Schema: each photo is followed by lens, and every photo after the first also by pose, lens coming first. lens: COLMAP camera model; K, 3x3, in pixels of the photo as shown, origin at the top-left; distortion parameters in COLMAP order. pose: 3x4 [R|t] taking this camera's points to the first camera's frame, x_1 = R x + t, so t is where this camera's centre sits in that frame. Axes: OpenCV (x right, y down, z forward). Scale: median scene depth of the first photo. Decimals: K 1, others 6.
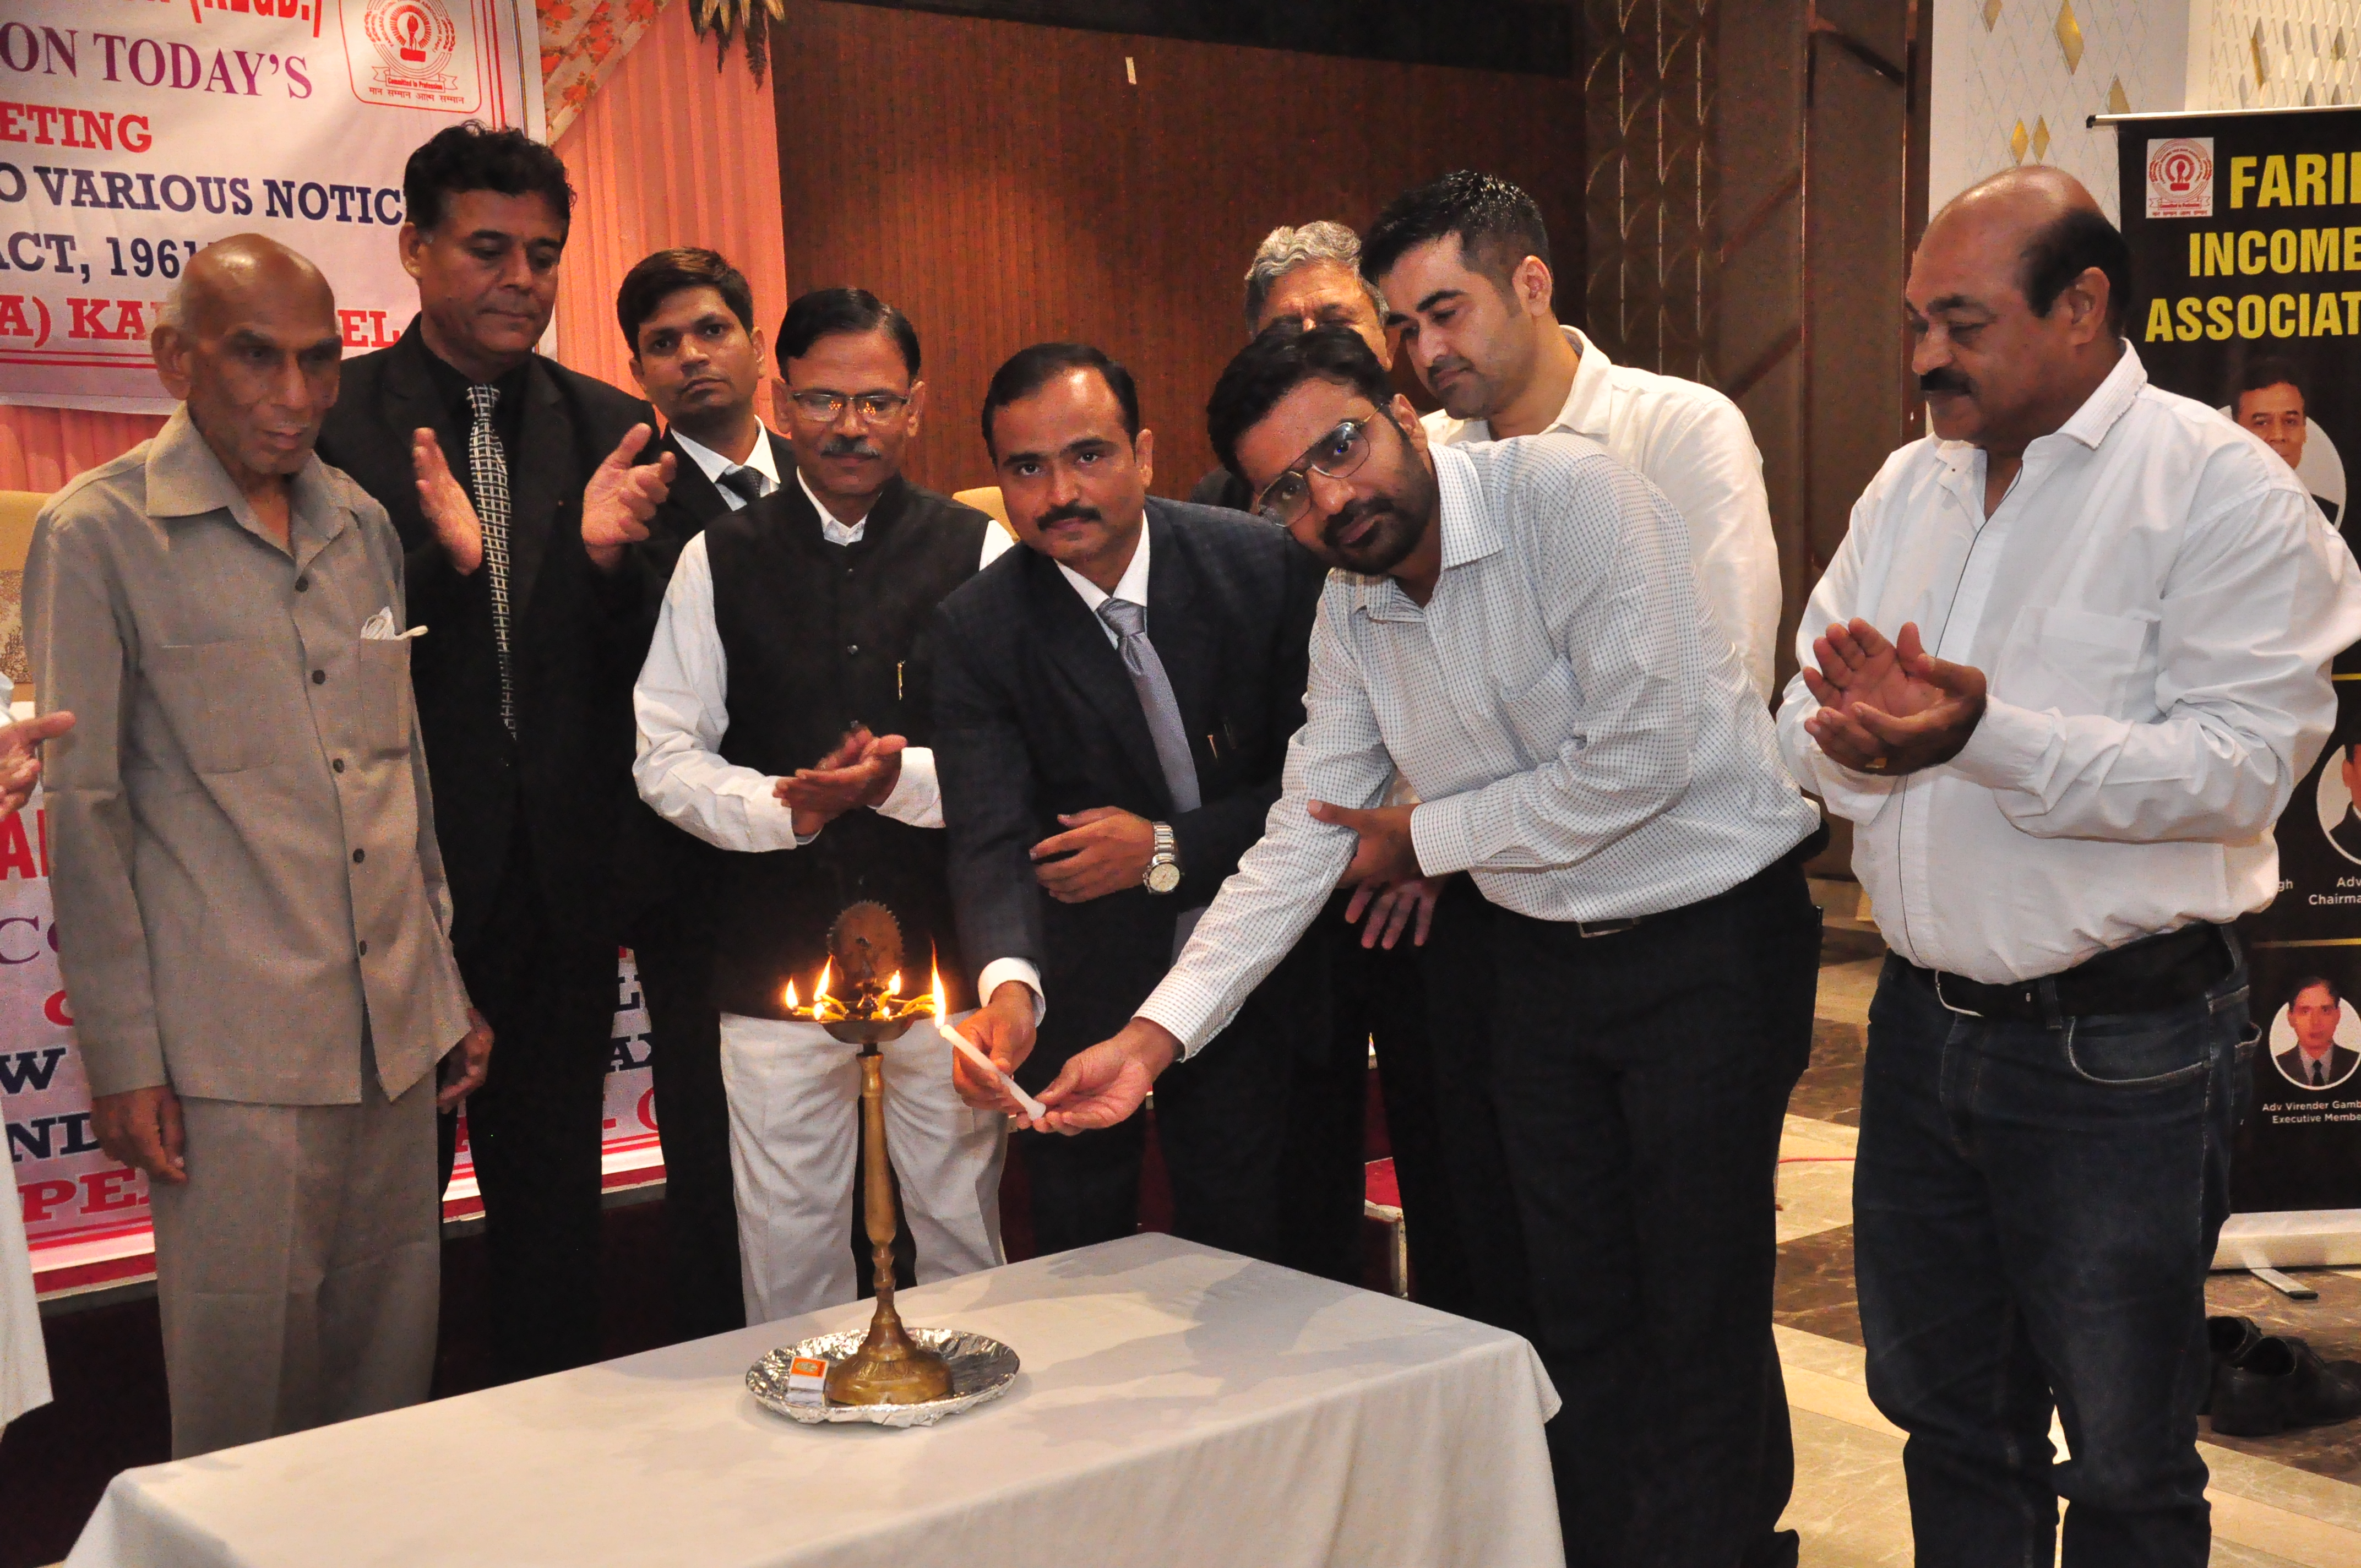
lens RADIAL K [[2826.4, 0, 1228.9], [0, 2826.4, 830.7], [0, 0, 1]] dist [-0.010877, 0.448549]
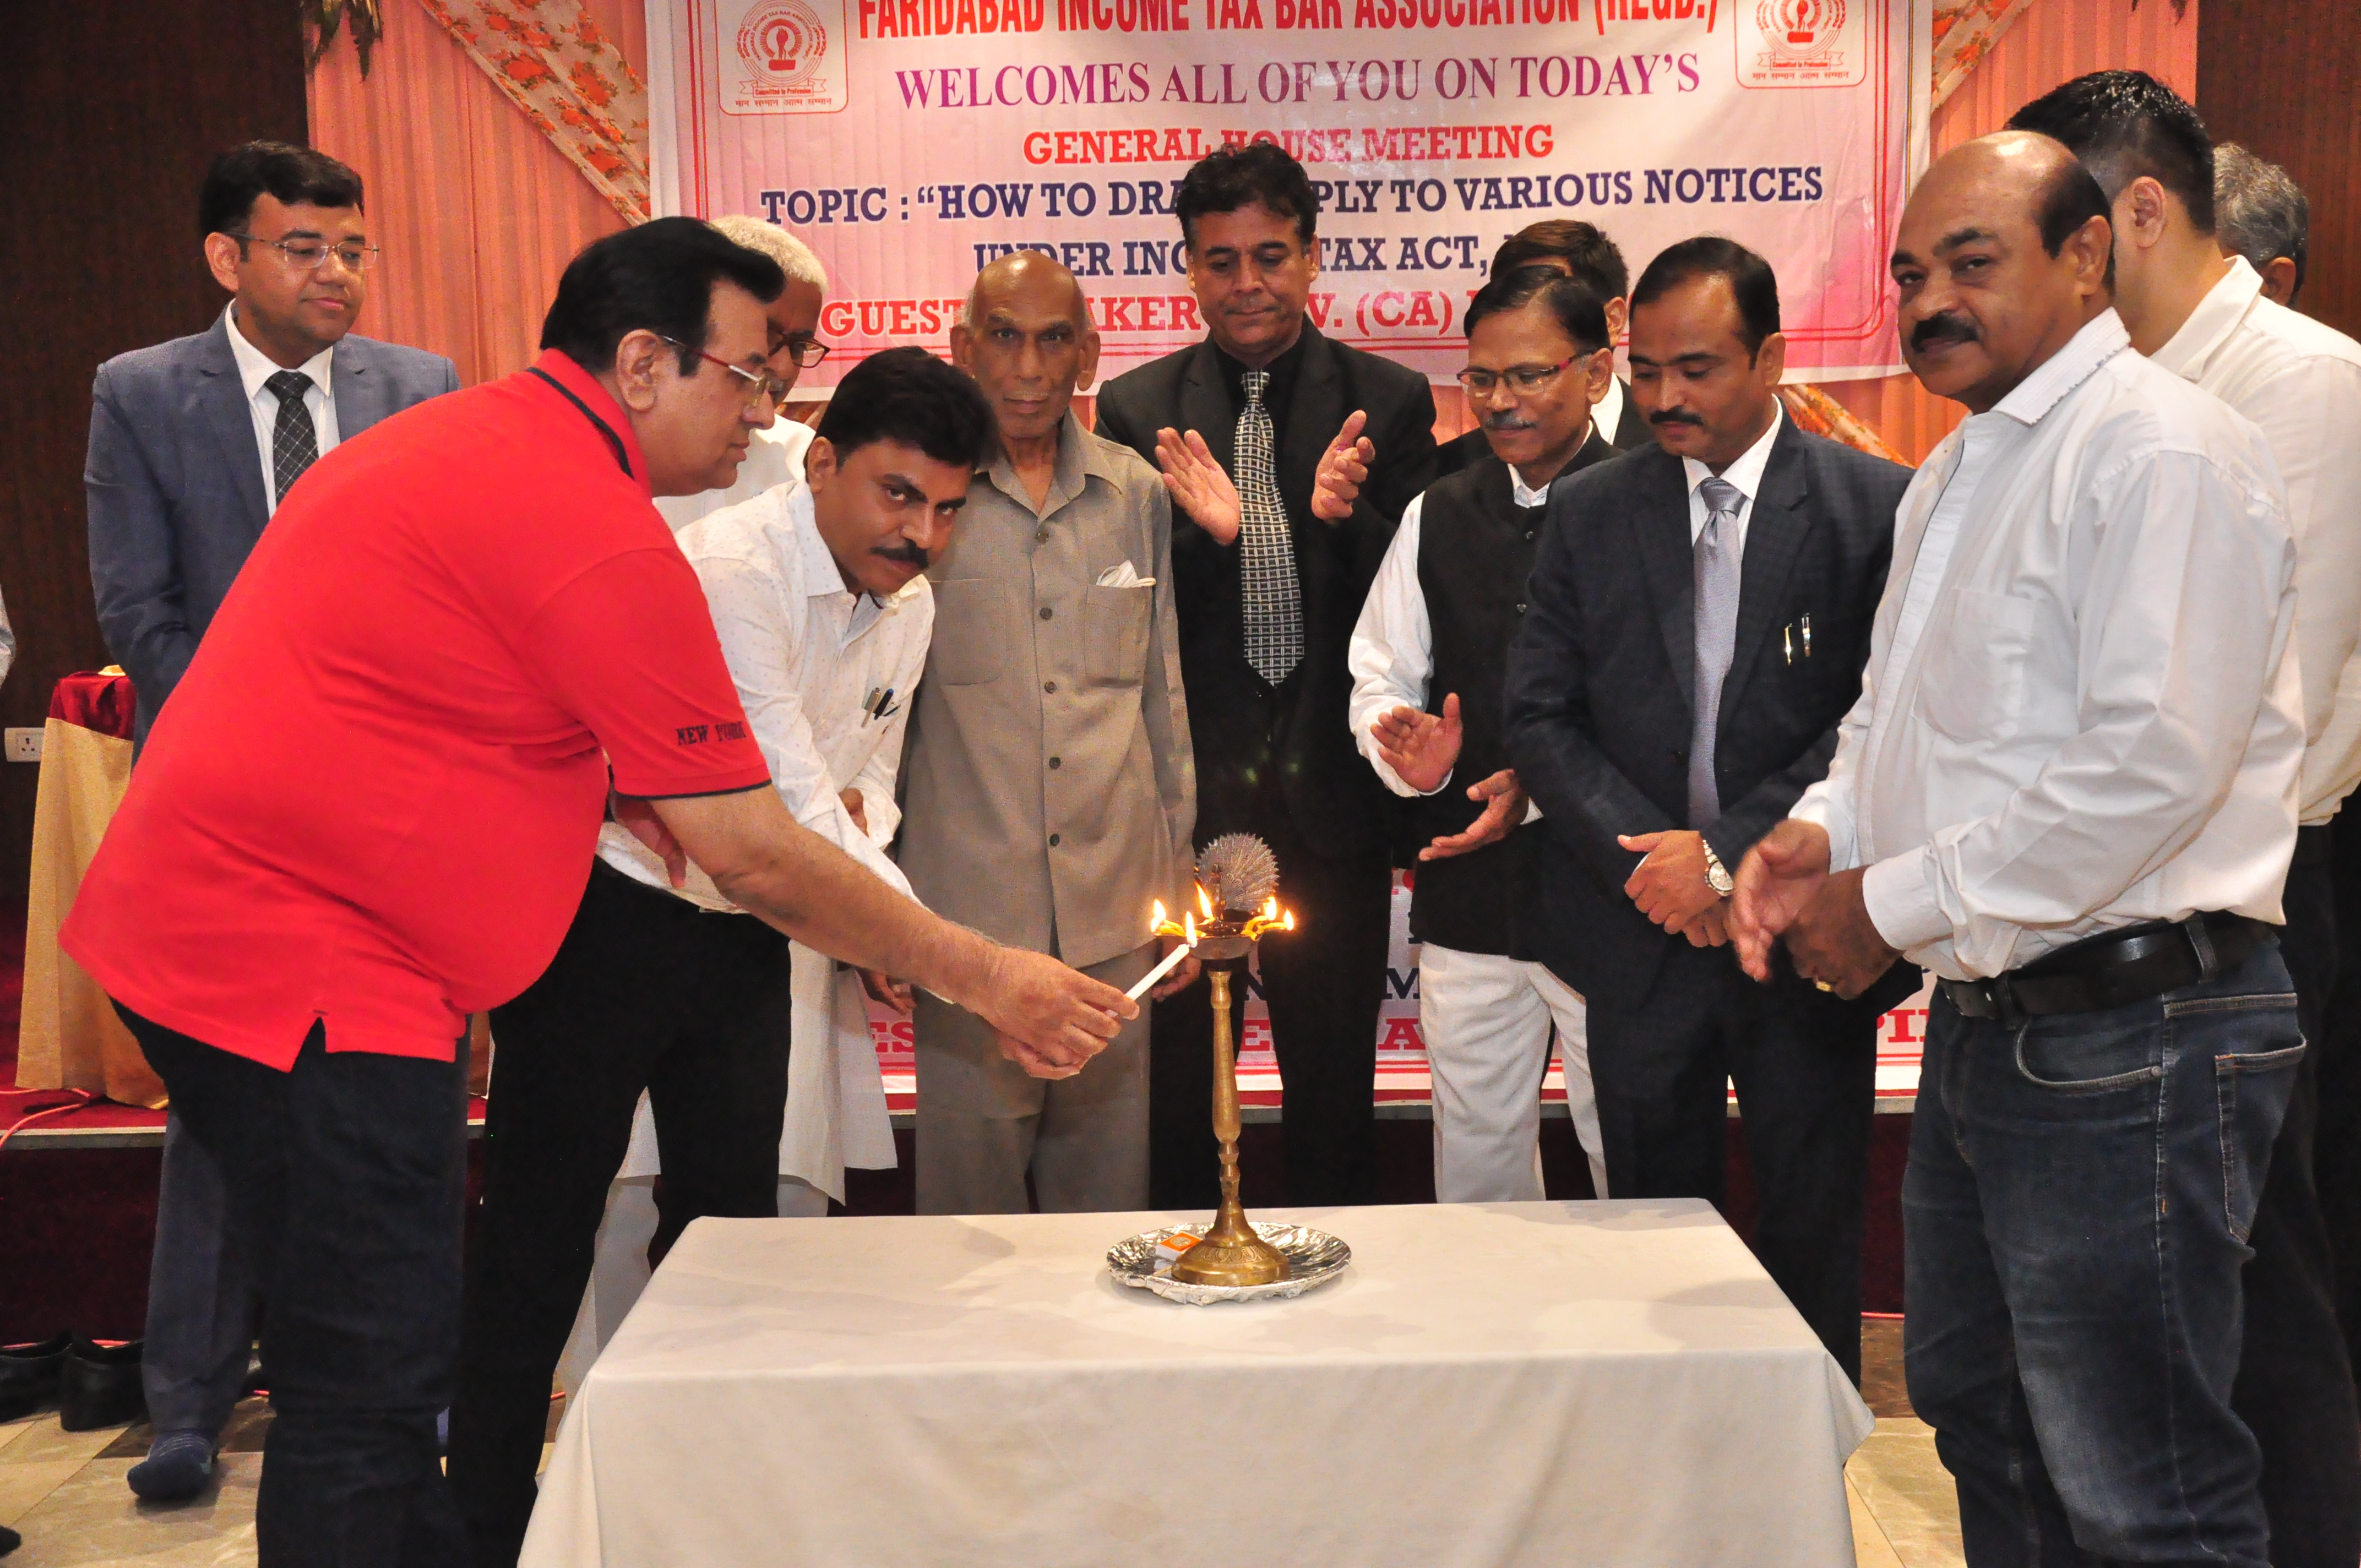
lens RADIAL K [[2827.5, 0, 1230.8], [0, 2827.5, 827.7], [0, 0, 1]] dist [0.005050, 0.445928]
pose [[0.772891, 0.079227, -0.629574, 0.251710], [-0.070470, 0.996754, 0.038922, -0.008434], [0.630614, 0.014283, 0.775965, 0.063146]]
